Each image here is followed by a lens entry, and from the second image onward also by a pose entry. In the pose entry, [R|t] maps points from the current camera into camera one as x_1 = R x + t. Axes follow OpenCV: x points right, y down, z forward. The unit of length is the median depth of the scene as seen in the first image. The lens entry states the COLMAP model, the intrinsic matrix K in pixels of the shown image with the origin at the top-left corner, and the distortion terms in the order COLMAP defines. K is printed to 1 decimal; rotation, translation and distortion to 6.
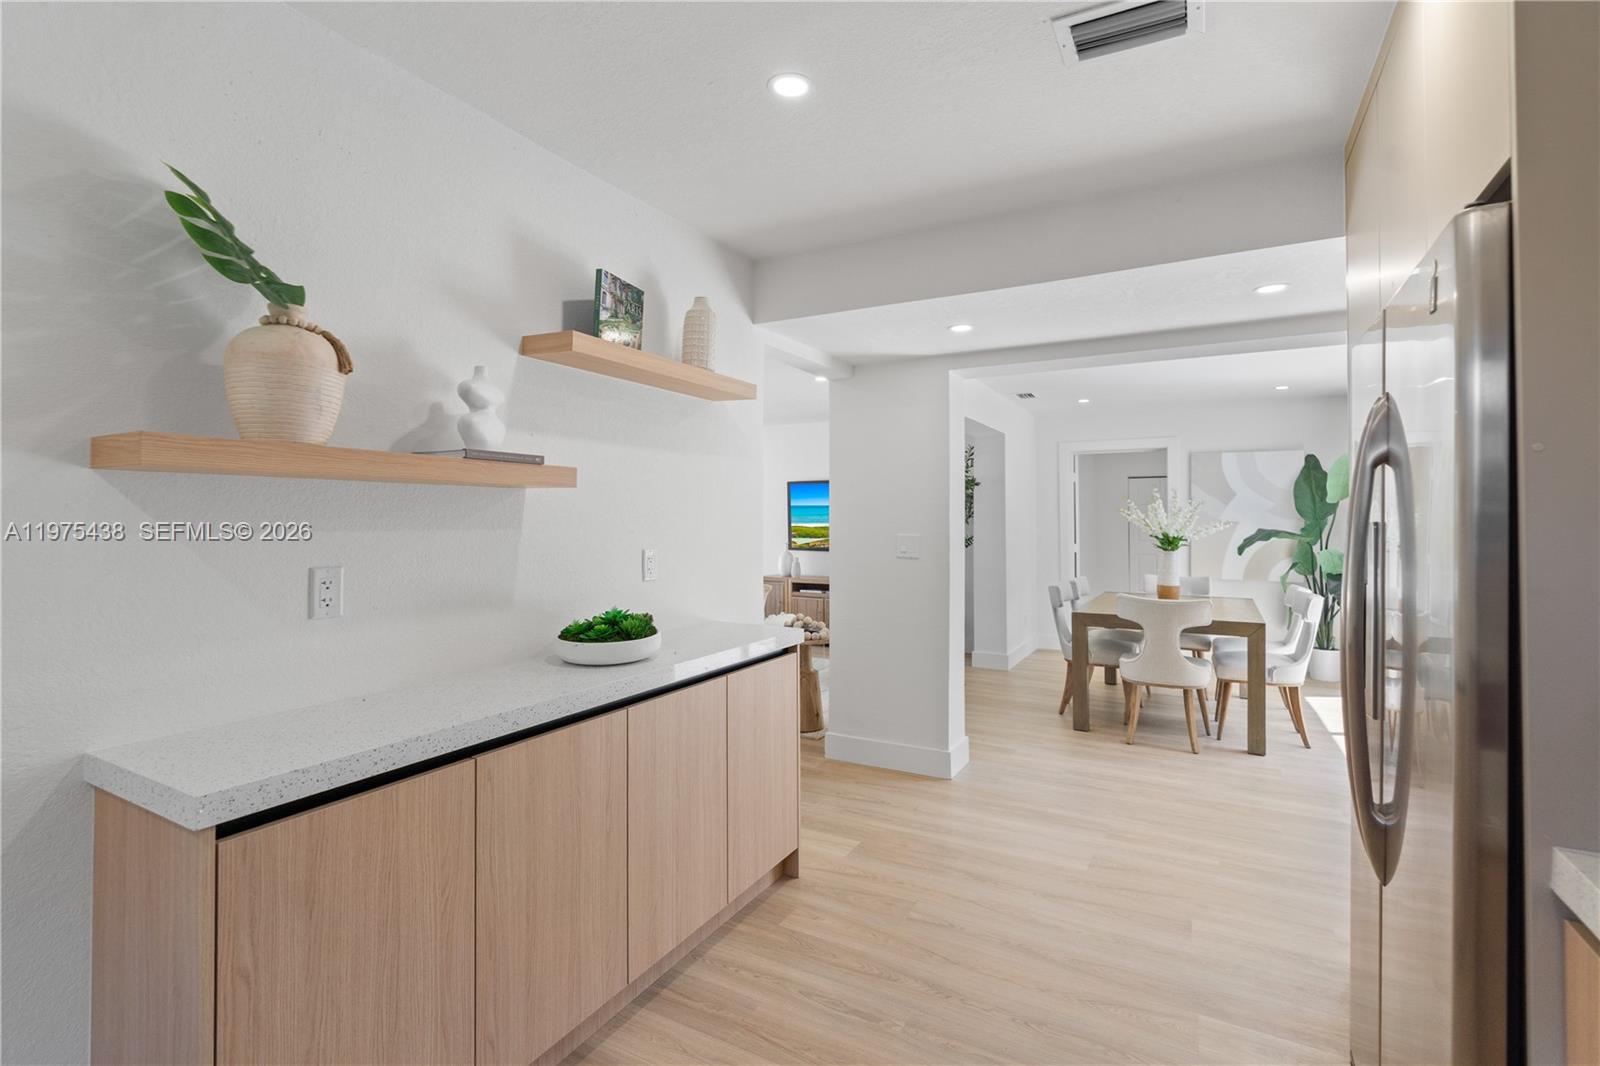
lens RADIAL K [[726.2, 0, 804.2], [0, 726.2, 514.1], [0, 0, 1]] dist [-0.000352, 0.000199]
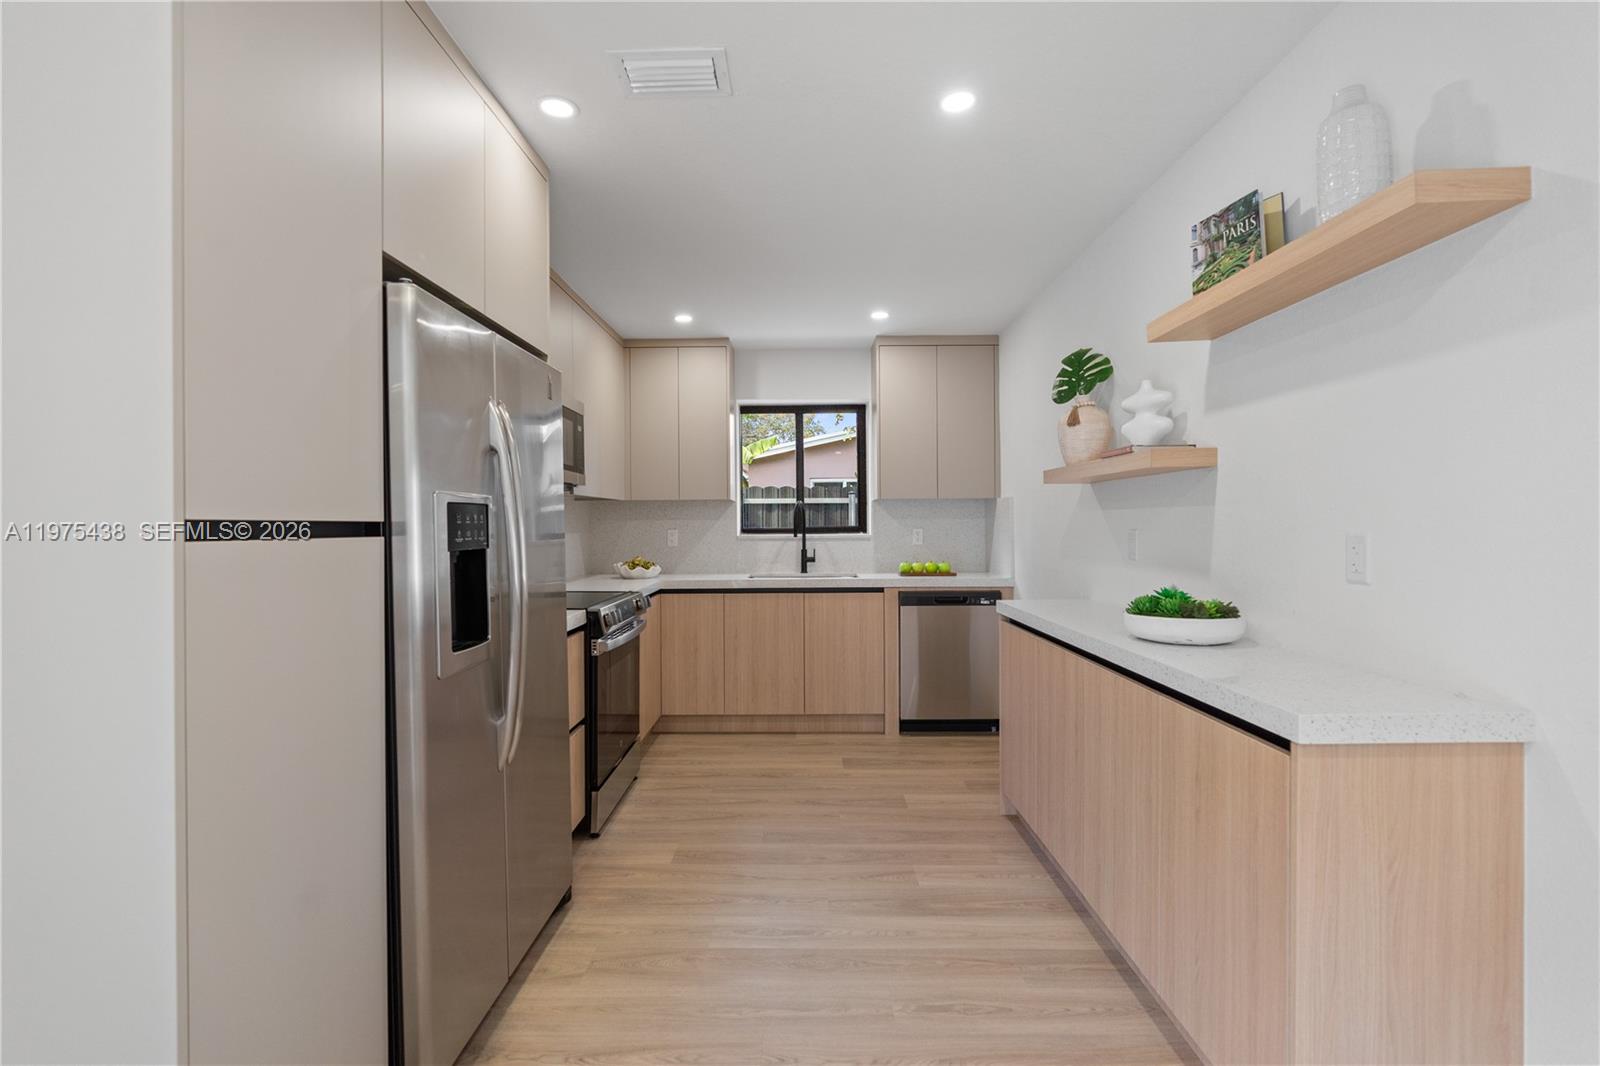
lens RADIAL K [[727.3, 0, 801.8], [0, 727.3, 526.9], [0, 0, 1]] dist [-0.002641, -0.000040]
pose [[-0.875375, 0.004987, -0.483419, 0.224131], [0.006867, 0.999974, -0.002120, 0.017011], [0.483395, -0.005175, -0.875387, 0.565768]]
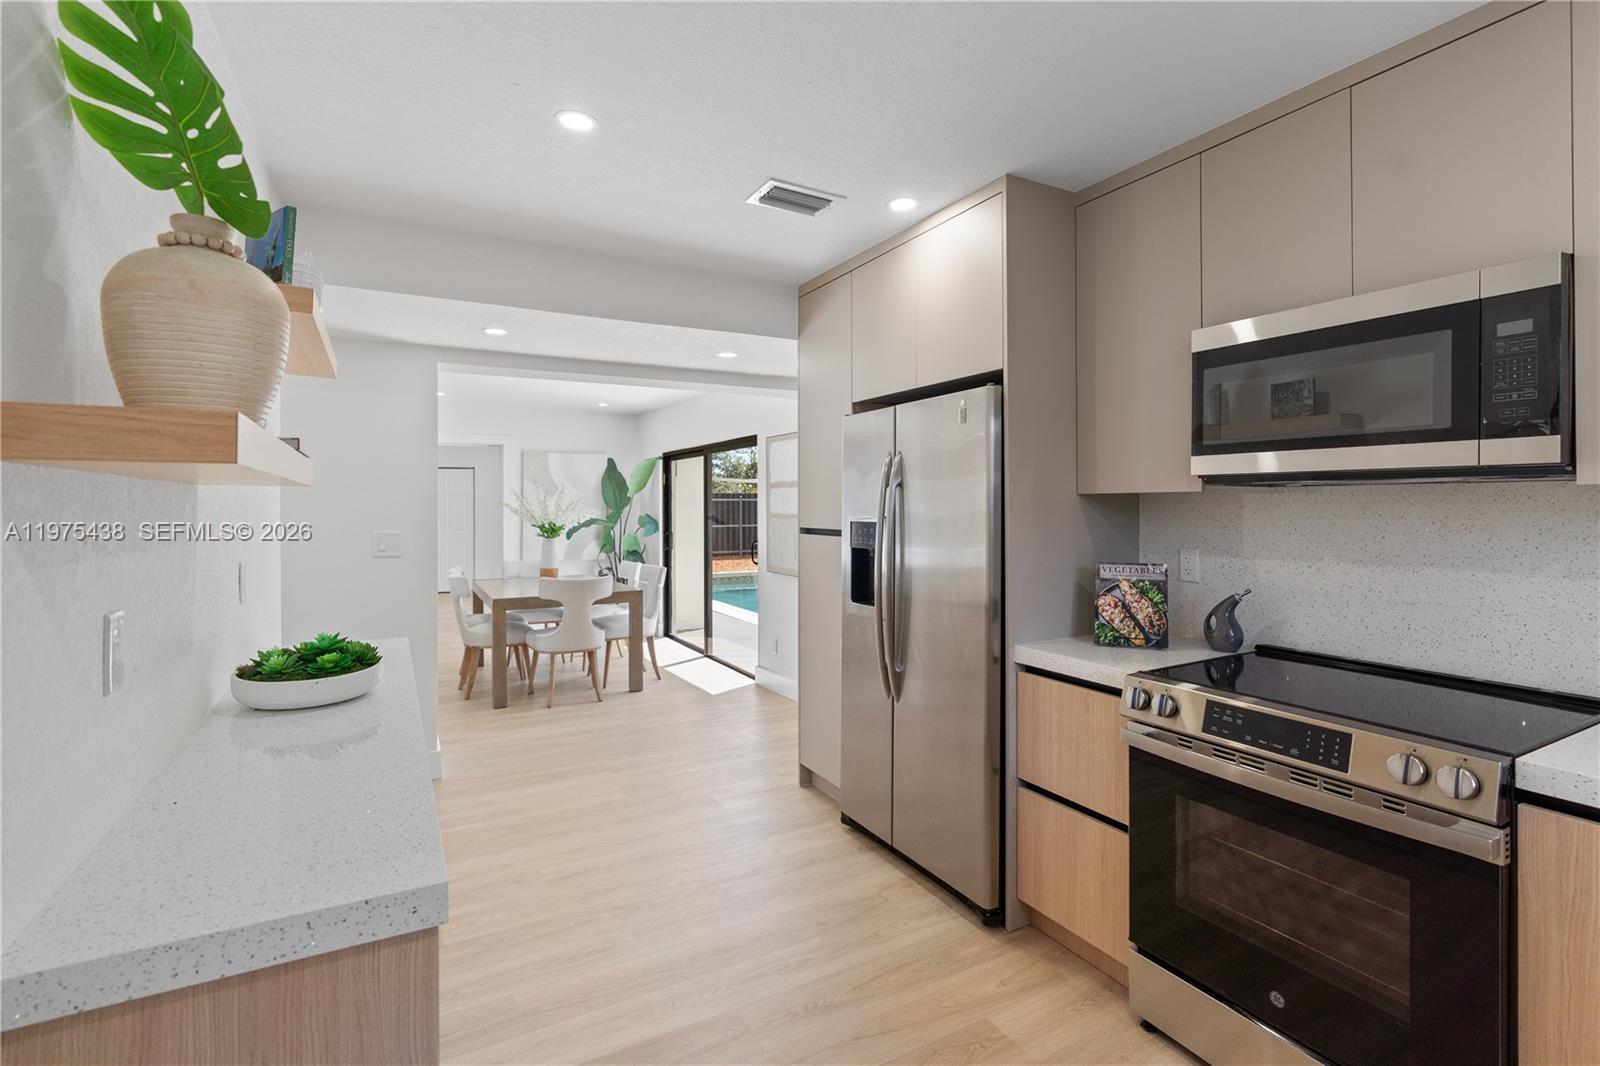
lens RADIAL K [[737.7, 0, 783.9], [0, 737.7, 513.0], [0, 0, 1]] dist [-0.001104, -0.000015]
pose [[0.545747, -0.012579, 0.837855, -0.235225], [-0.001184, 0.999875, 0.015782, -0.007181], [-0.837949, -0.009605, 0.545664, 0.040781]]
